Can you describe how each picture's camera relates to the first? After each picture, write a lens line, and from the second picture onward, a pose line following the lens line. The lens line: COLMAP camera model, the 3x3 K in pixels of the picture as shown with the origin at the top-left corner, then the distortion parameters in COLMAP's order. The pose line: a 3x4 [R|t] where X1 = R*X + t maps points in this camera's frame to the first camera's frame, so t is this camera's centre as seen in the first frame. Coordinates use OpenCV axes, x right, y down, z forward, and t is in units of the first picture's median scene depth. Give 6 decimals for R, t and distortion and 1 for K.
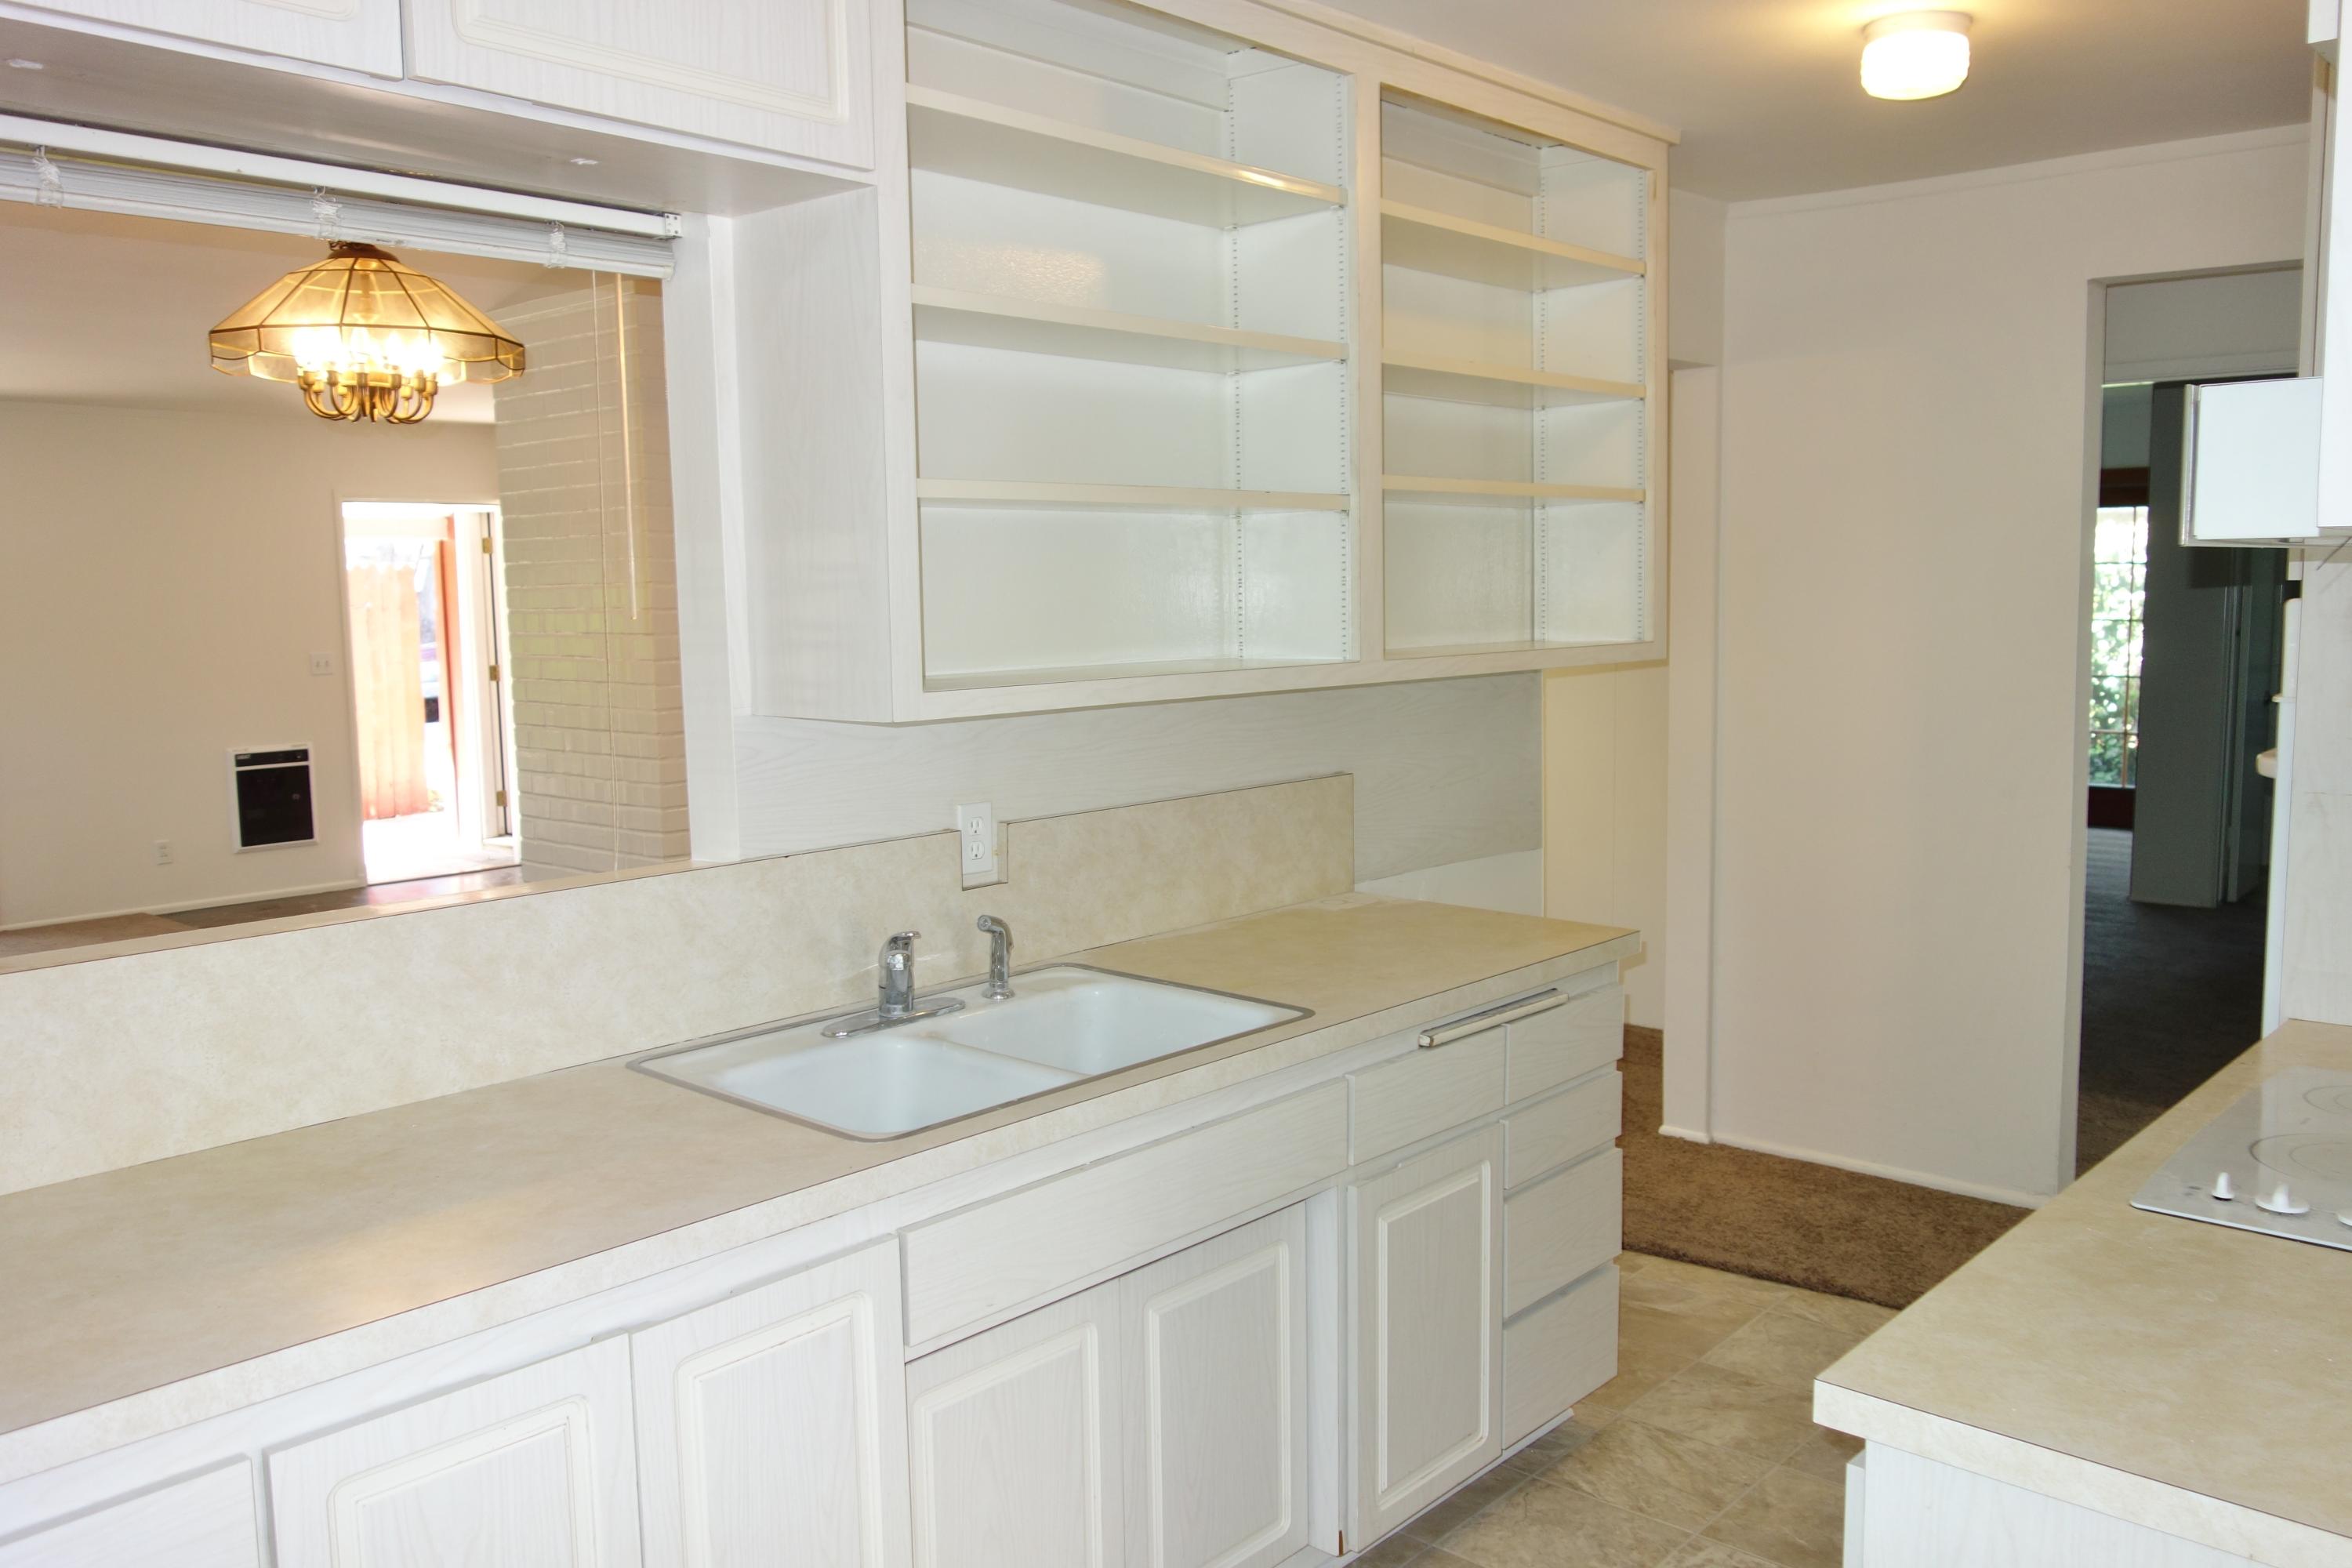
lens RADIAL K [[1853.5, 0, 1174.7], [0, 1853.5, 789.9], [0, 0, 1]] dist [-0.003600, 0.001484]
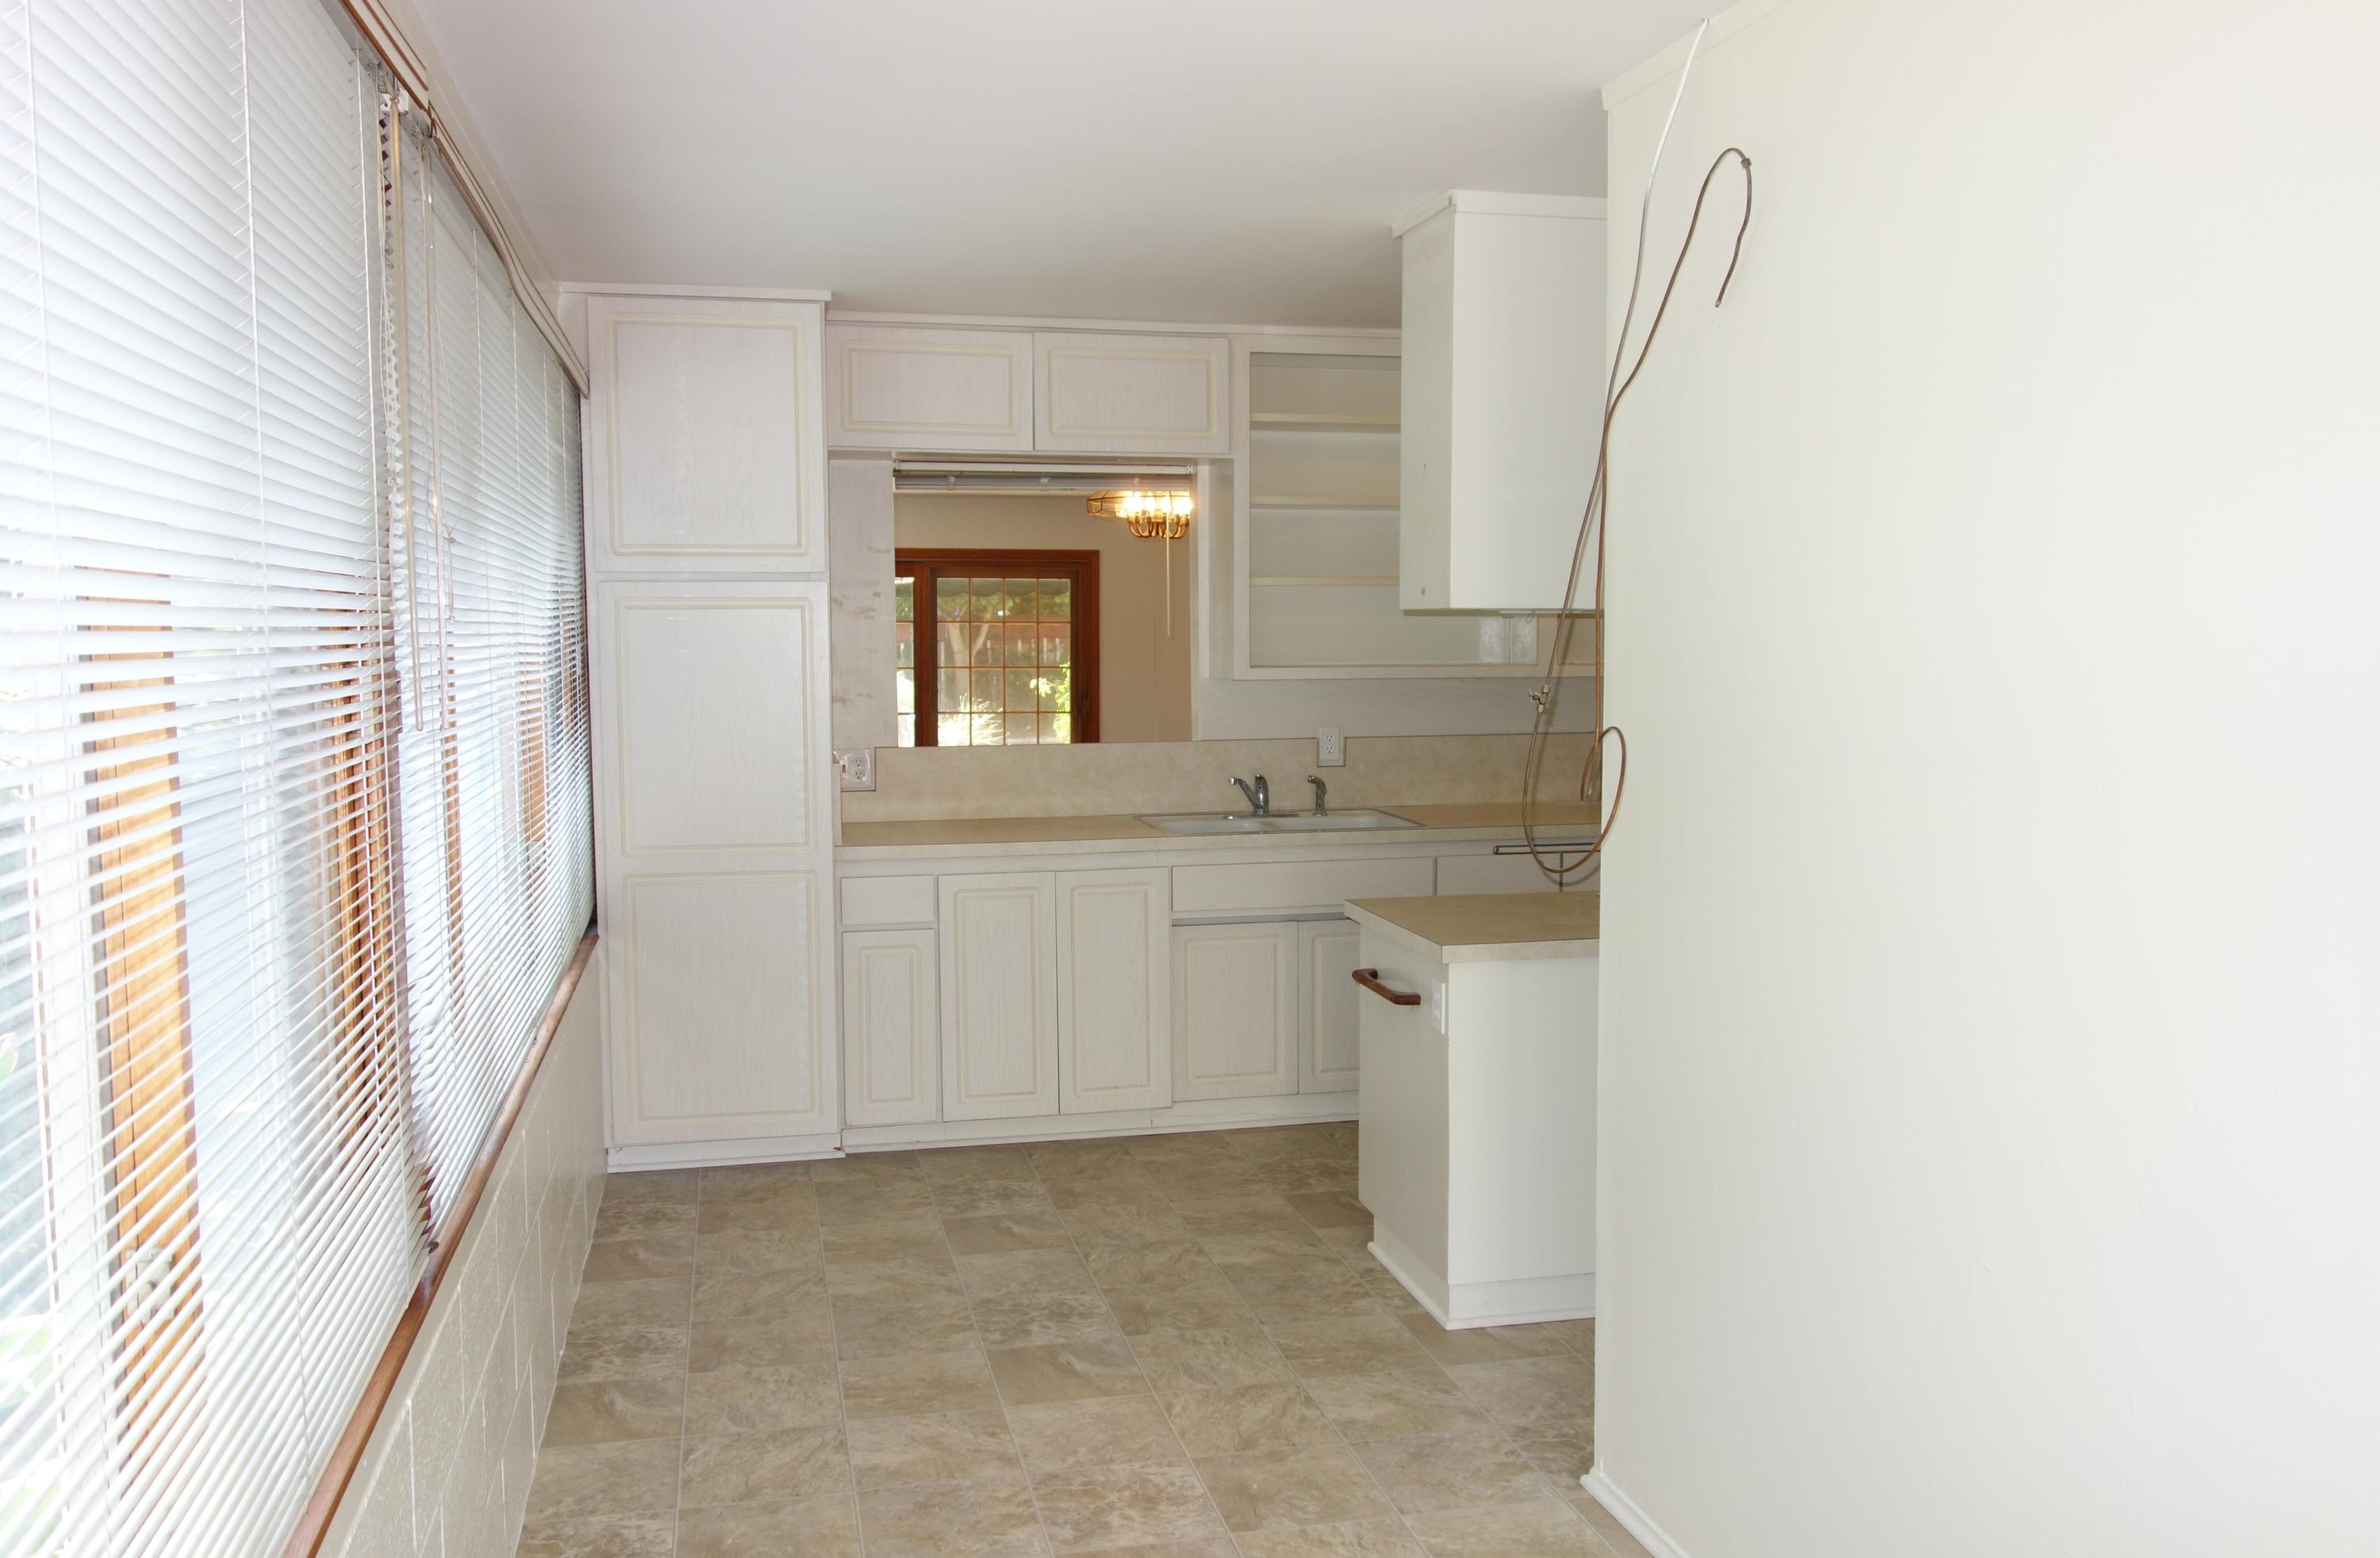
lens RADIAL K [[1912.7, 0, 1190.0], [0, 1912.7, 777.1], [0, 0, 1]] dist [0.002336, 0.000689]
pose [[0.825755, 0.056032, -0.561238, 1.048644], [-0.068890, 0.997623, -0.001760, 0.084495], [0.559806, 0.040117, 0.827652, -0.940845]]
